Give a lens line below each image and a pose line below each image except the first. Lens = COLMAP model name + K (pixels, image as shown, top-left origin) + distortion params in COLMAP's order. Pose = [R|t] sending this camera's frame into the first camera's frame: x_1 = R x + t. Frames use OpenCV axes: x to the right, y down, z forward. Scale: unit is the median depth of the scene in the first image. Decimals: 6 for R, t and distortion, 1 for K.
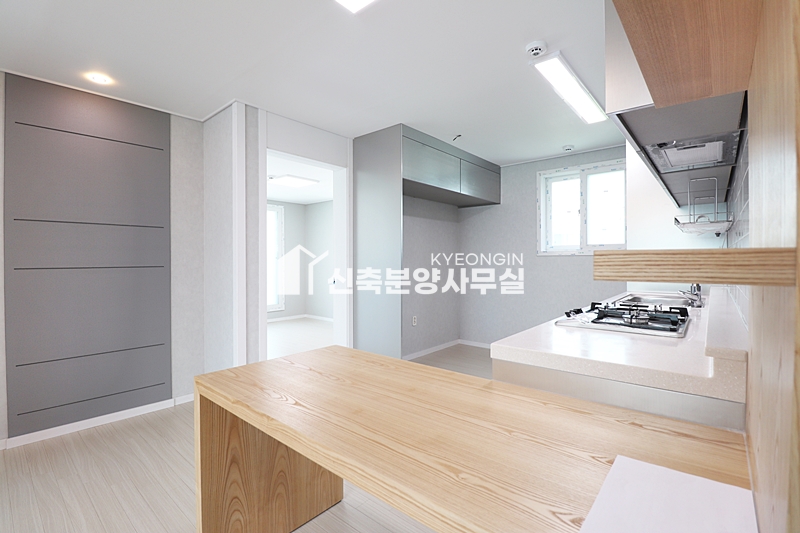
lens RADIAL K [[369.1, 0, 400.8], [0, 369.1, 262.5], [0, 0, 1]] dist [-0.013846, -0.005013]
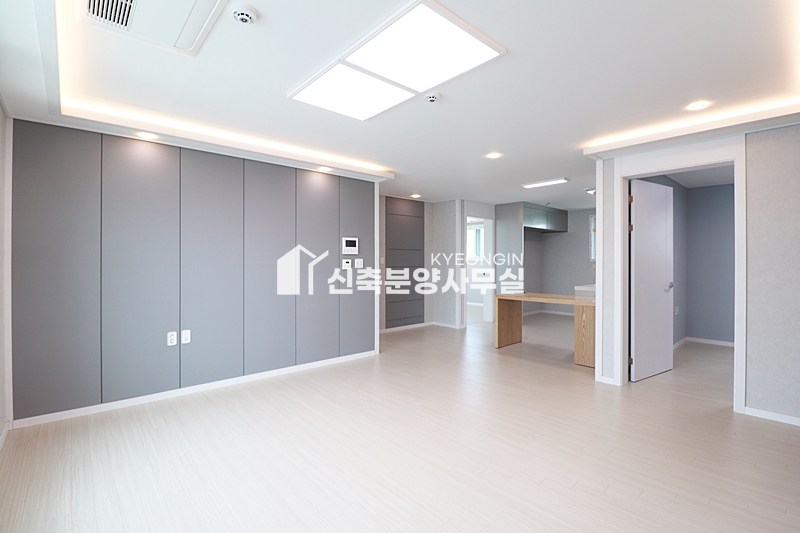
lens RADIAL K [[369.1, 0, 391.5], [0, 369.1, 263.2], [0, 0, 1]] dist [-0.013846, -0.005013]
pose [[0.989480, 0.005522, -0.144567, -0.354702], [-0.006091, 0.999975, -0.003490, 0.000121], [0.144544, 0.004333, 0.989489, -0.993504]]
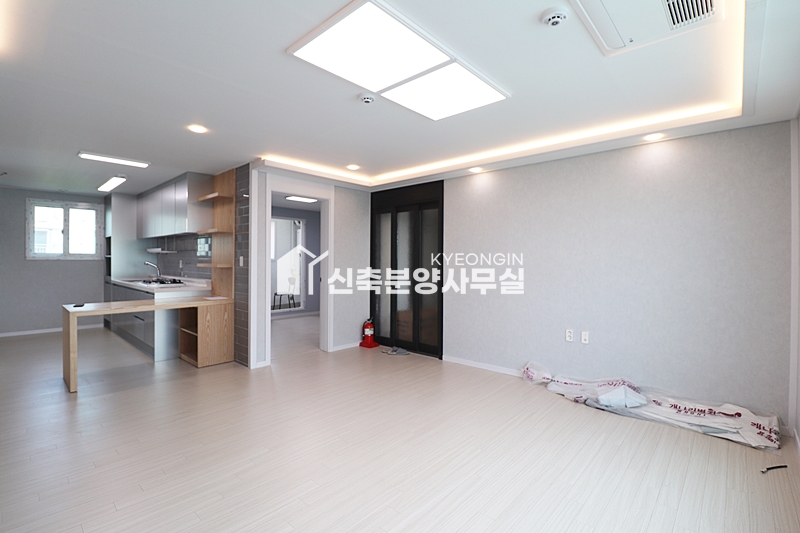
lens RADIAL K [[369.1, 0, 398.9], [0, 369.1, 262.5], [0, 0, 1]] dist [-0.013846, -0.005013]
pose [[0.042104, -0.000535, 0.999113, -0.980927], [0.000716, 1.000000, 0.000505, -0.009312], [-0.999113, 0.000694, 0.042105, -0.460682]]
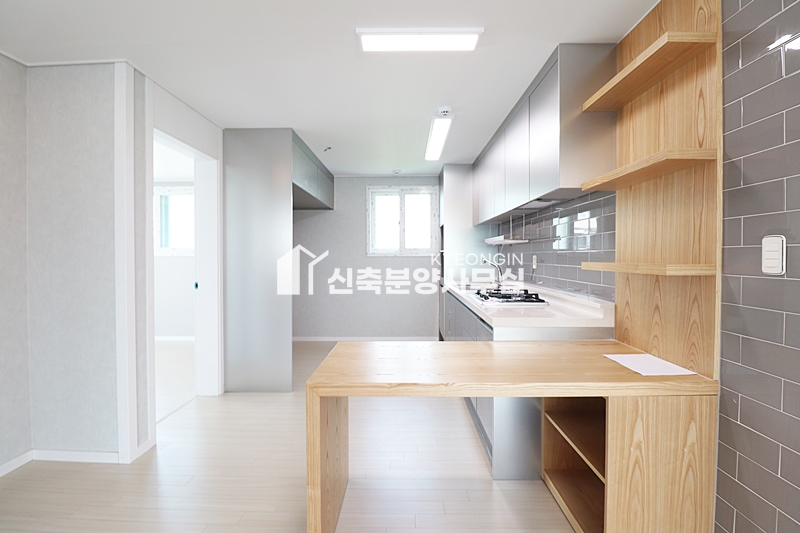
lens RADIAL K [[369.1, 0, 407.1], [0, 369.1, 260.9], [0, 0, 1]] dist [-0.013846, -0.005013]
pose [[0.762748, -0.004689, 0.646679, -0.328406], [0.002721, 0.999988, 0.004041, -0.010034], [-0.646690, -0.001323, 0.762752, 0.009533]]
